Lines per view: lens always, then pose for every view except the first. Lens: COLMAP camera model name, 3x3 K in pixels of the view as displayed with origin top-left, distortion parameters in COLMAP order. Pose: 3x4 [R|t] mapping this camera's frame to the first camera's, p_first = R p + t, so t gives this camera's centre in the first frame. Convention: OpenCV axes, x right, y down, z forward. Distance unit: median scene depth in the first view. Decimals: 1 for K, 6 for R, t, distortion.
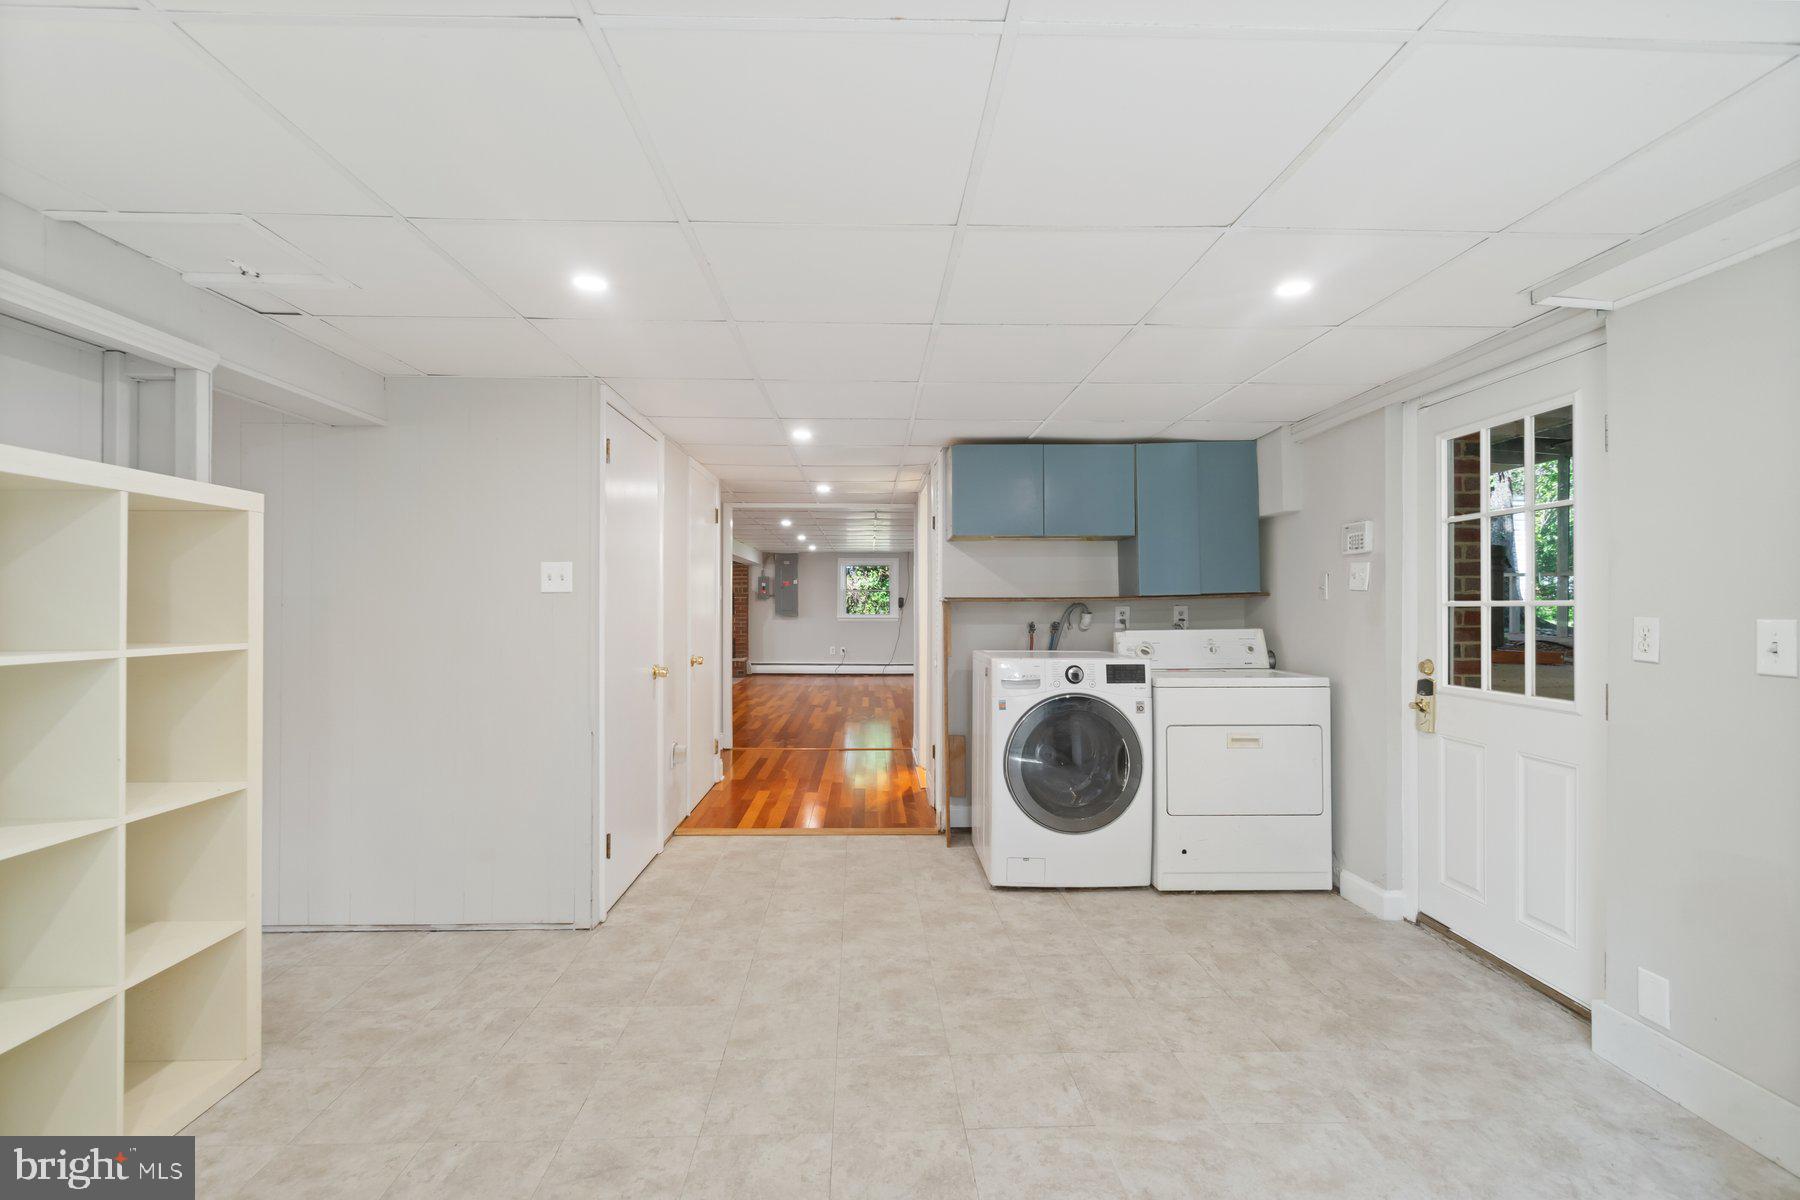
lens RADIAL K [[856.8, 0, 904.4], [0, 856.8, 602.7], [0, 0, 1]] dist [0.017541, 0.000458]
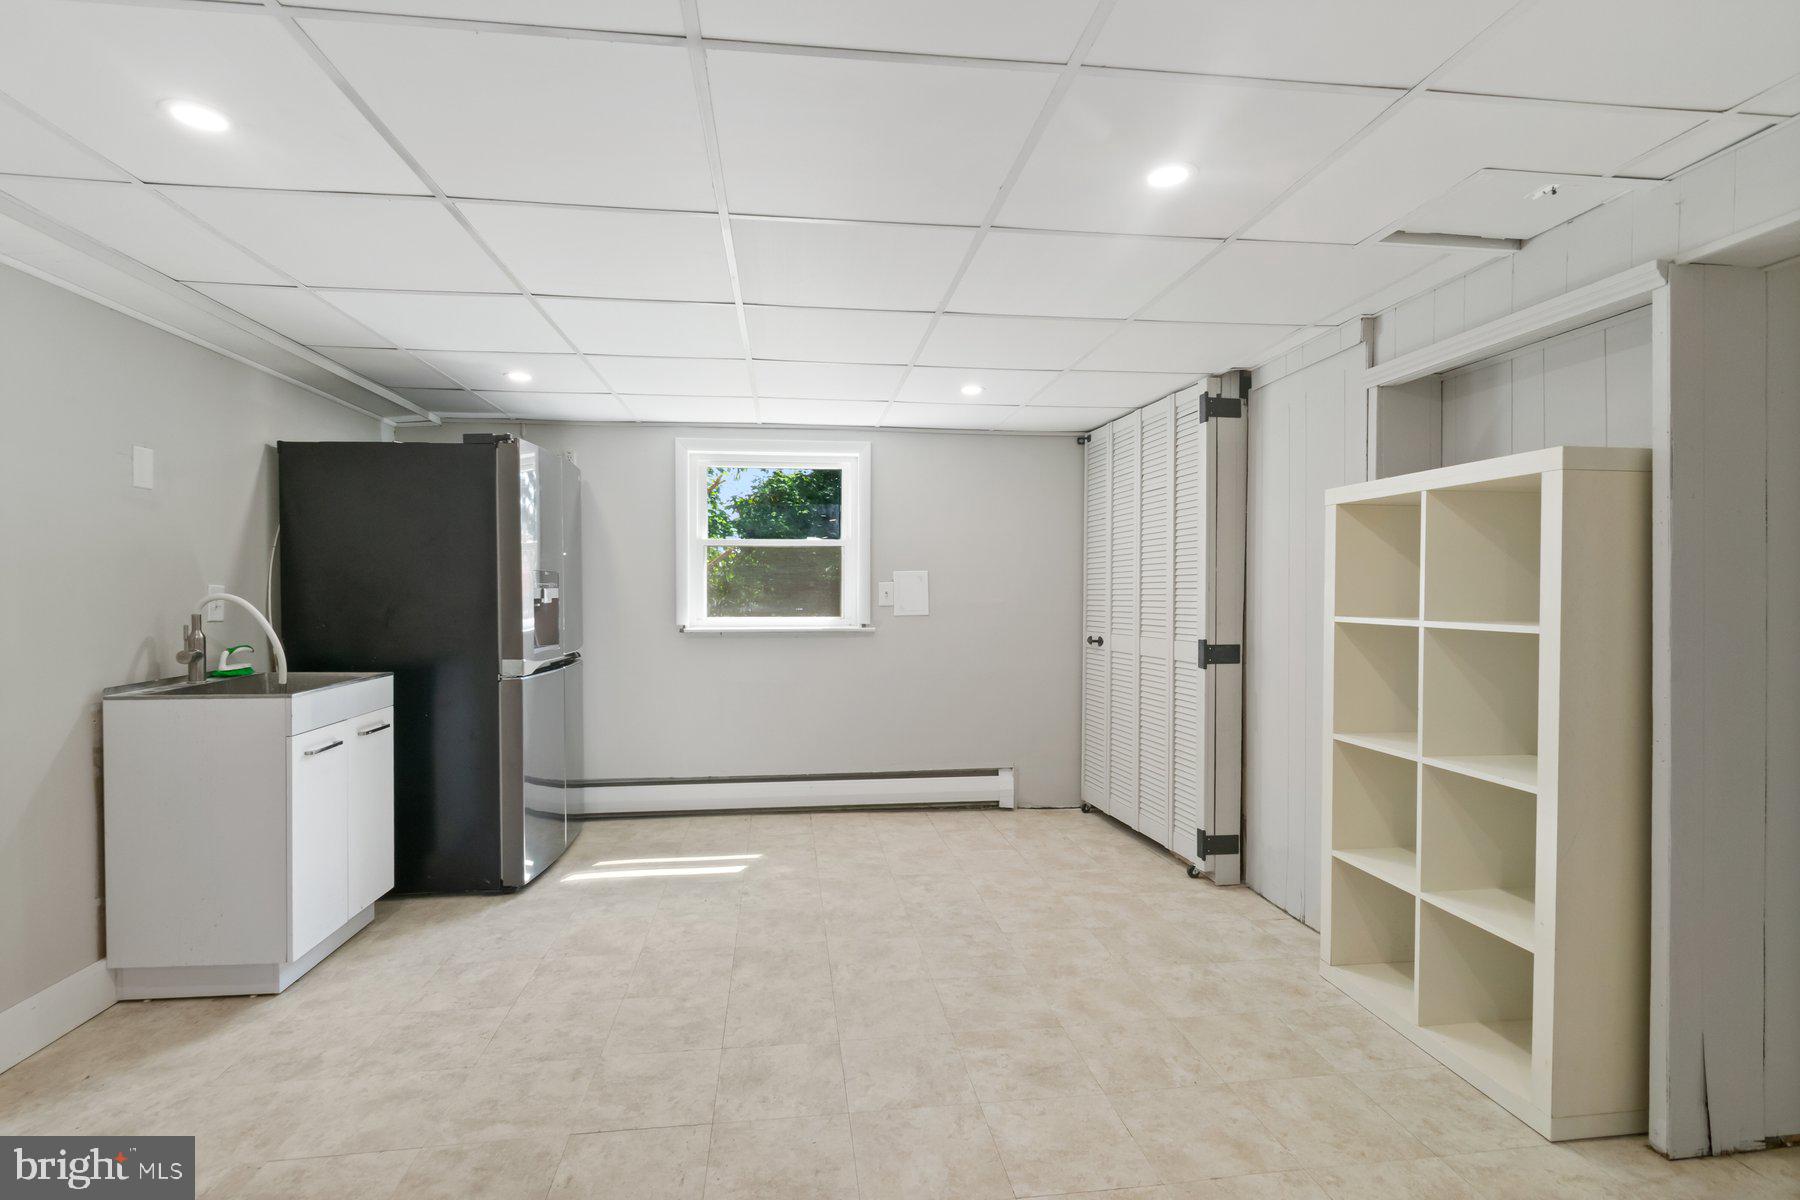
lens RADIAL K [[856.8, 0, 889.4], [0, 856.8, 601.9], [0, 0, 1]] dist [0.017541, 0.000458]
pose [[-0.997363, -0.001432, -0.072556, -0.056762], [-0.002052, 0.999962, 0.008469, 0.017741], [0.072541, 0.008595, -0.997328, 1.982190]]
